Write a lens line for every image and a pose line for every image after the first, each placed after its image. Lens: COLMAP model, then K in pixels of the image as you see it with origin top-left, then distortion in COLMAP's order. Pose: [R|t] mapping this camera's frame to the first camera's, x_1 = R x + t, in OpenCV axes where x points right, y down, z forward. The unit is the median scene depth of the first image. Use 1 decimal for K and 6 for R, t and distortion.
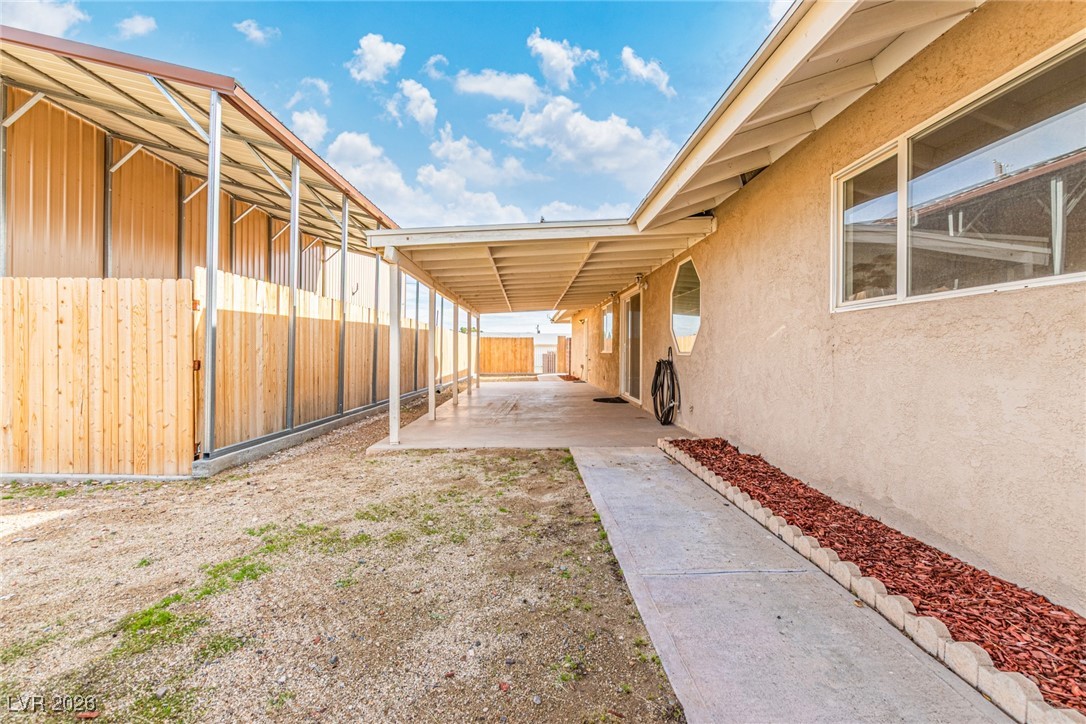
lens RADIAL K [[515.6, 0, 542.7], [0, 515.6, 358.1], [0, 0, 1]] dist [0.010330, -0.002837]
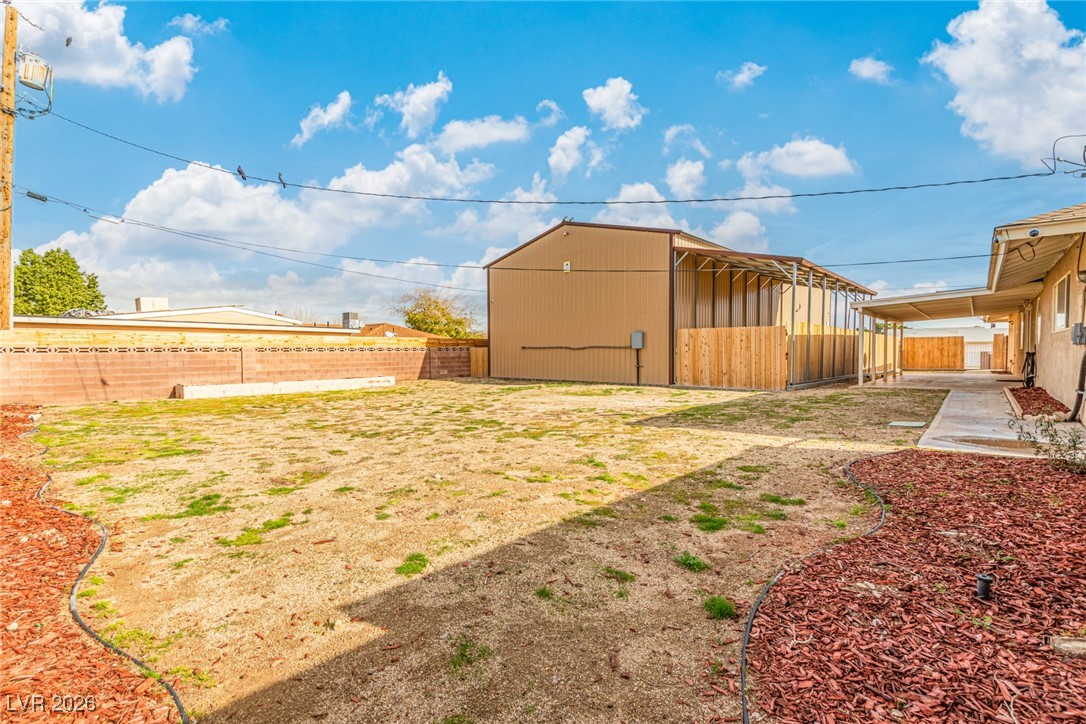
lens RADIAL K [[515.6, 0, 526.4], [0, 515.6, 361.2], [0, 0, 1]] dist [0.010330, -0.002837]
pose [[0.732791, 0.002141, -0.680451, 0.112457], [0.000191, 0.999994, 0.003351, 0.018838], [0.680454, -0.002585, 0.732786, -0.952656]]
